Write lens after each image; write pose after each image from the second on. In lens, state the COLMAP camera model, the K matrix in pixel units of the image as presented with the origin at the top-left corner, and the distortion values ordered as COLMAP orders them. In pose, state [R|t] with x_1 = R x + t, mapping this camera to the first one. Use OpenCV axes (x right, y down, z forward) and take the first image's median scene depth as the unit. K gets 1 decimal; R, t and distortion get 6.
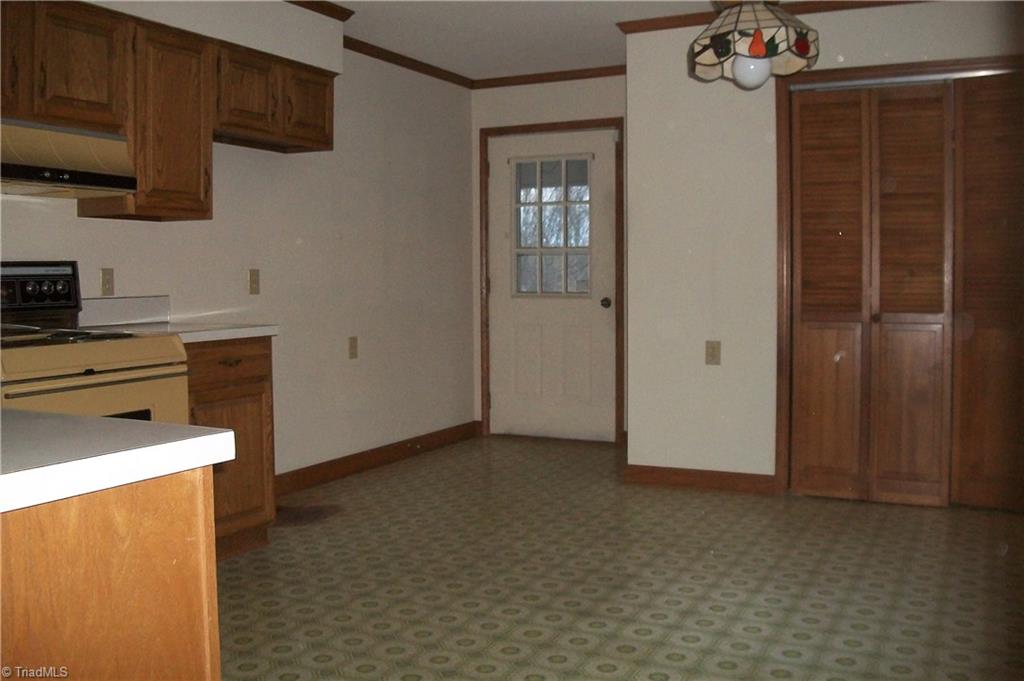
lens RADIAL K [[974.5, 0, 510.8], [0, 974.5, 319.2], [0, 0, 1]] dist [-0.130836, 0.051772]
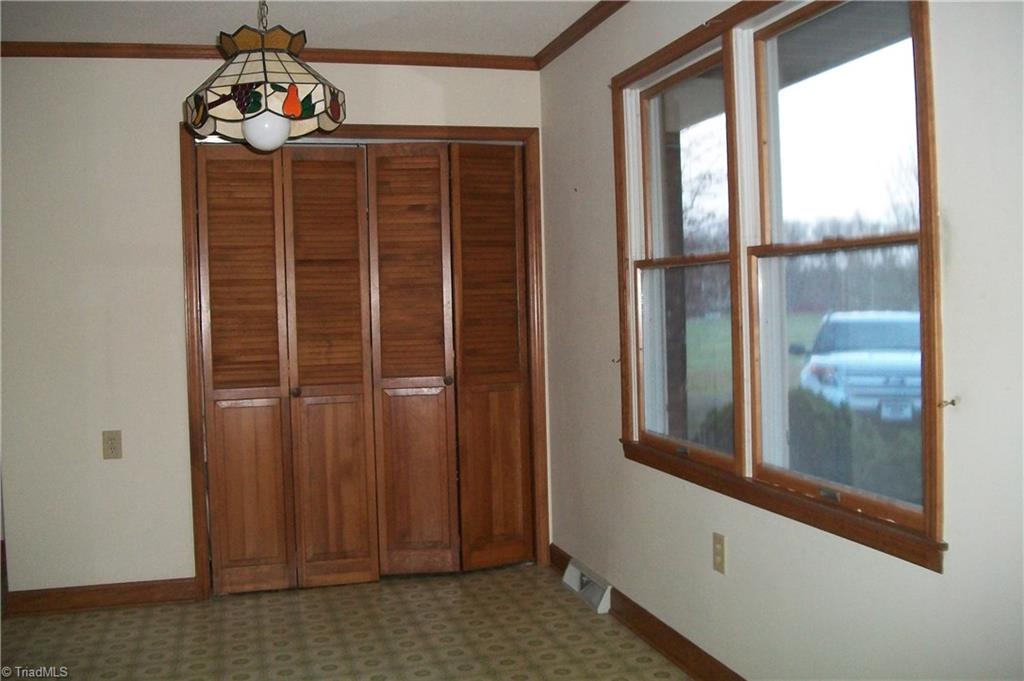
lens RADIAL K [[974.5, 0, 510.8], [0, 974.5, 319.2], [0, 0, 1]] dist [-0.130836, 0.051772]
pose [[0.726123, -0.026682, 0.687046, -0.115892], [0.052404, 0.998488, -0.016607, -0.047131], [-0.685564, 0.048063, 0.726424, 0.170619]]
